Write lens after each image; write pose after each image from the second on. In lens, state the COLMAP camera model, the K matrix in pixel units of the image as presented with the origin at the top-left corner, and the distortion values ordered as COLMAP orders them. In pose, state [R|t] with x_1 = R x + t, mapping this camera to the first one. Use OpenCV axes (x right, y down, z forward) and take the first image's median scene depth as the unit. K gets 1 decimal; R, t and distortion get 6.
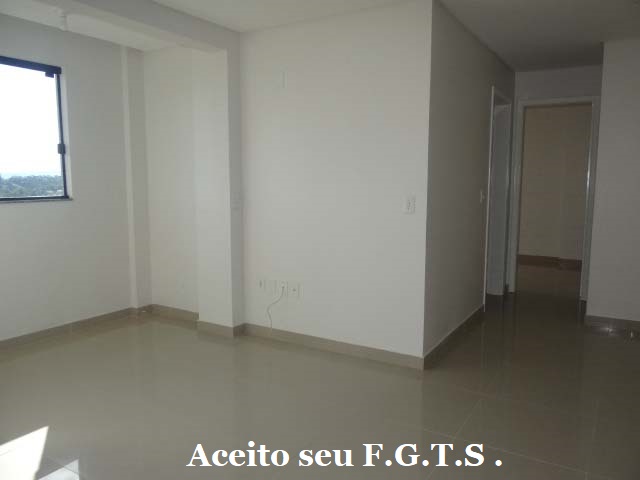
lens RADIAL K [[506.0, 0, 320.0], [0, 506.0, 240.0], [0, 0, 1]] dist [-0.005262, 0.005819]
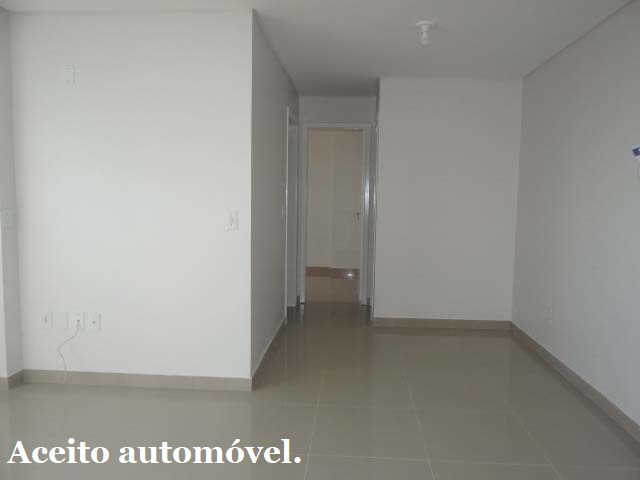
lens RADIAL K [[506.0, 0, 320.0], [0, 506.0, 240.0], [0, 0, 1]] dist [-0.005262, 0.005819]
pose [[0.880493, -0.027961, 0.473234, -0.108306], [0.042753, 0.998875, -0.020526, -0.005410], [-0.472128, 0.038305, 0.880697, 0.060641]]
